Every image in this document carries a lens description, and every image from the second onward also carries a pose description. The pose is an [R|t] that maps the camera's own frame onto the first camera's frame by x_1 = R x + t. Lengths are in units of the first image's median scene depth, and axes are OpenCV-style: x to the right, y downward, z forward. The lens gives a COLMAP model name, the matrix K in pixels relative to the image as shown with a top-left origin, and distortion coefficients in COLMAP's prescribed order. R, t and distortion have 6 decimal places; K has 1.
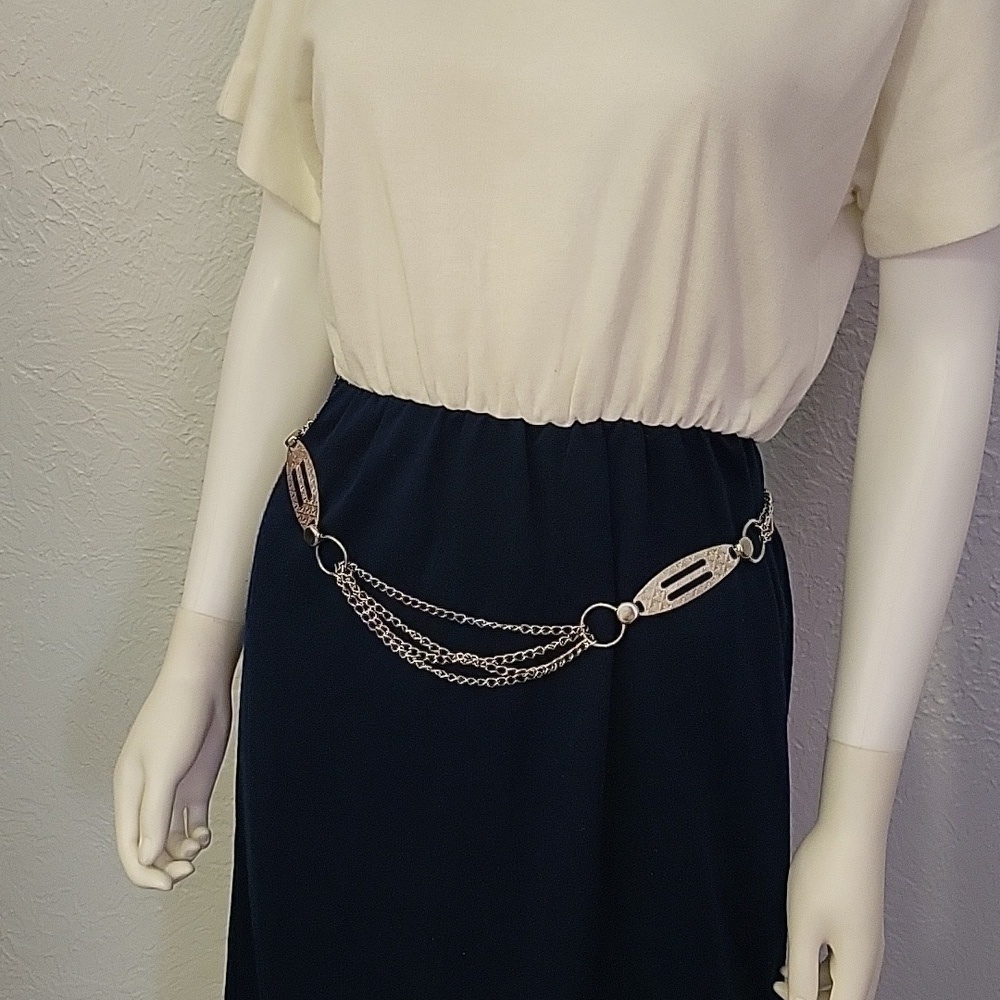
lens RADIAL K [[1770.5, 0, 500.0], [0, 1770.5, 500.0], [0, 0, 1]] dist [-0.245920, -0.029038]
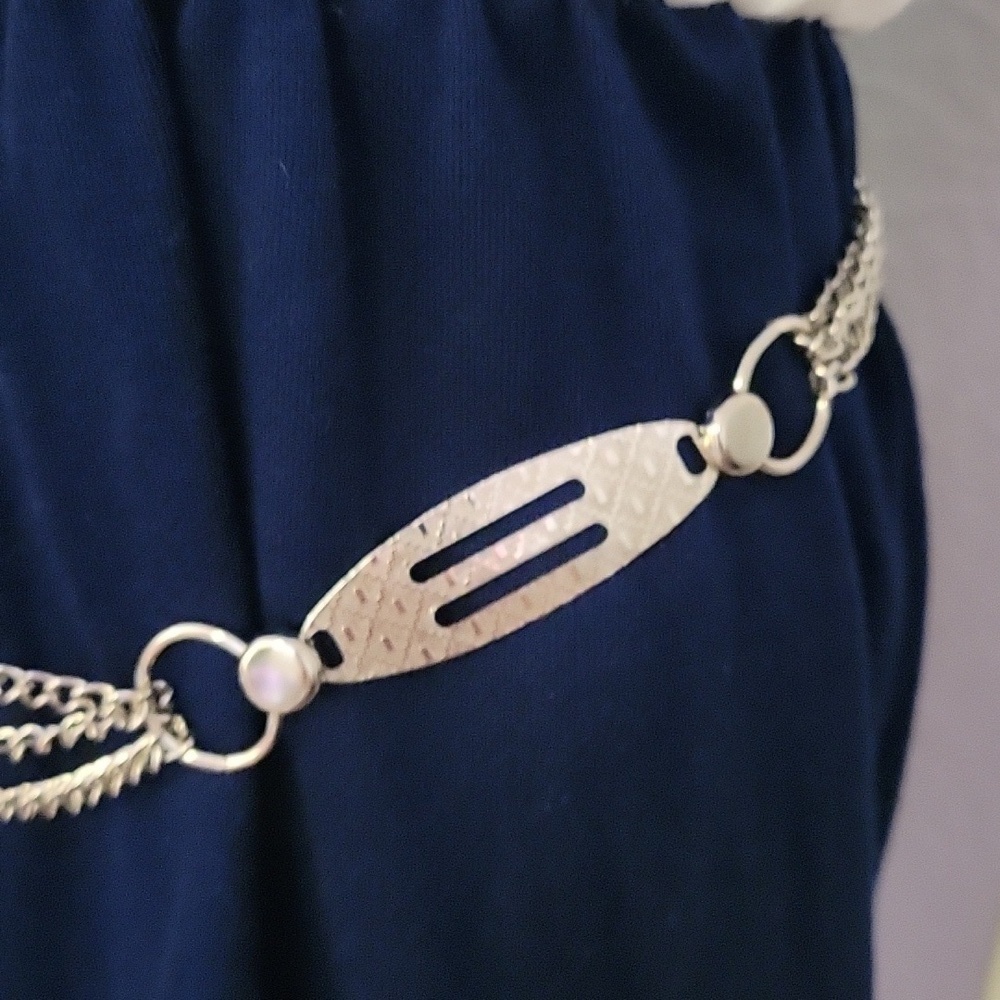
lens RADIAL K [[1770.5, 0, 500.0], [0, 1770.5, 500.0], [0, 0, 1]] dist [-0.245920, -0.029038]
pose [[0.990299, 0.048749, -0.130123, 0.138616], [-0.012033, 0.963009, 0.269200, -0.036230], [0.138433, -0.265023, 0.954253, 0.733845]]
